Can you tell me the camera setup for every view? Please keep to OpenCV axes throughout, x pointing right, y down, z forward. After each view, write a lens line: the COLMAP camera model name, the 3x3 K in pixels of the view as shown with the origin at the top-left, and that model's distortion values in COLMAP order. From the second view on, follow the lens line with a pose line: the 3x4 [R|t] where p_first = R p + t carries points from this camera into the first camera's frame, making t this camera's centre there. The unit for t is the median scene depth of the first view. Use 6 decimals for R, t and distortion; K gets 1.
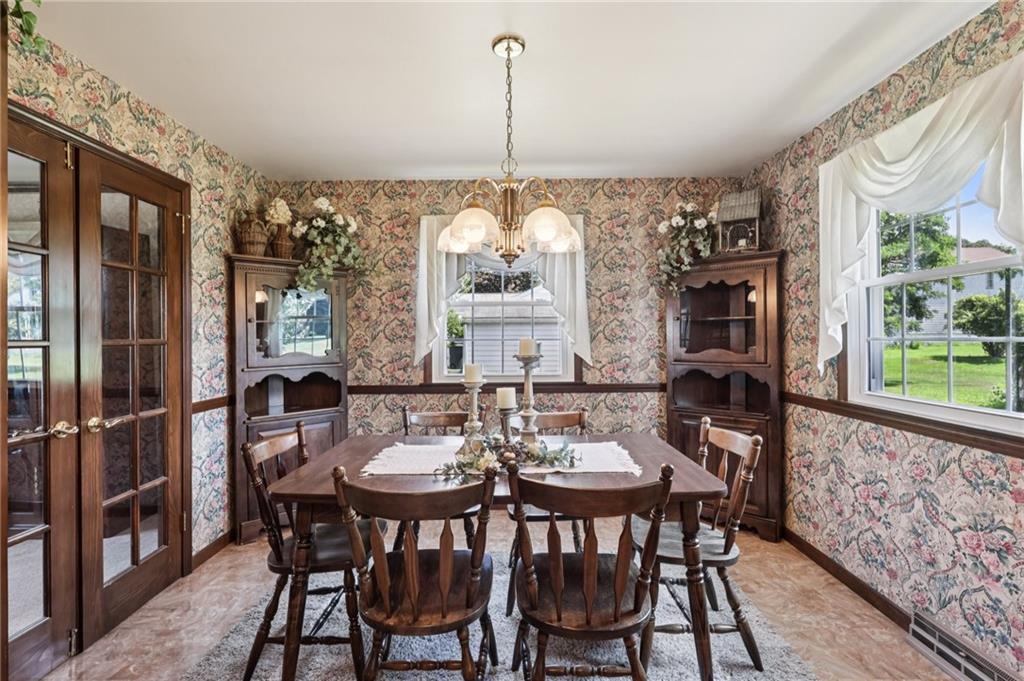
lens RADIAL K [[482.6, 0, 510.0], [0, 482.6, 335.9], [0, 0, 1]] dist [0.002978, 0.001083]
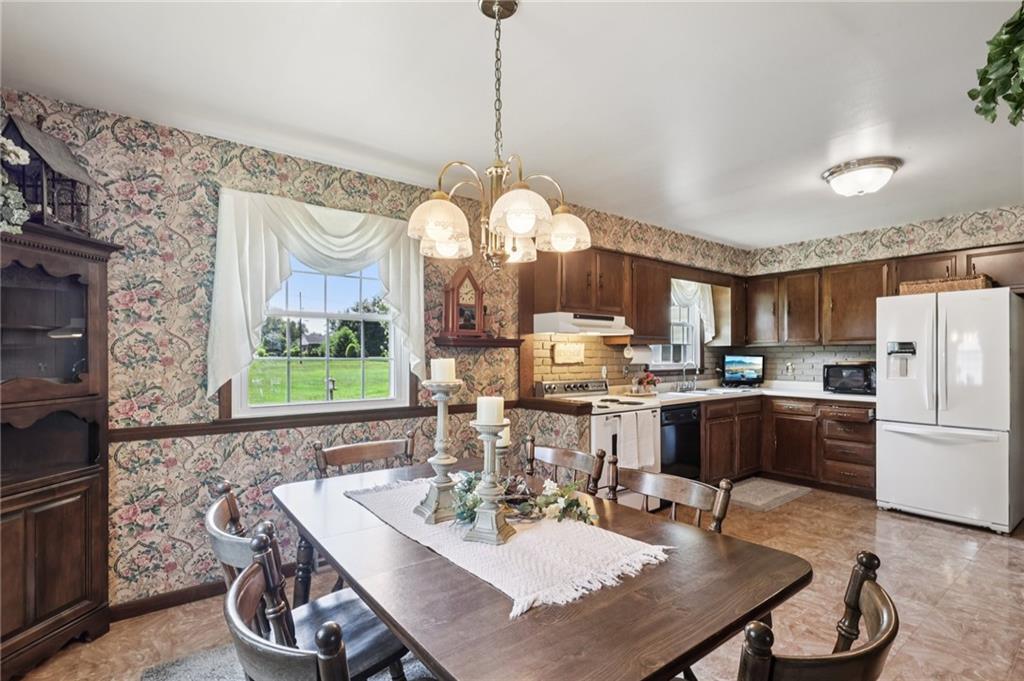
lens RADIAL K [[482.6, 0, 500.9], [0, 482.6, 350.1], [0, 0, 1]] dist [0.002978, 0.001083]
pose [[-0.601763, 0.013141, 0.798567, -1.109096], [-0.000474, 0.999859, -0.016811, 0.012246], [-0.798675, -0.010494, -0.601672, 2.605385]]
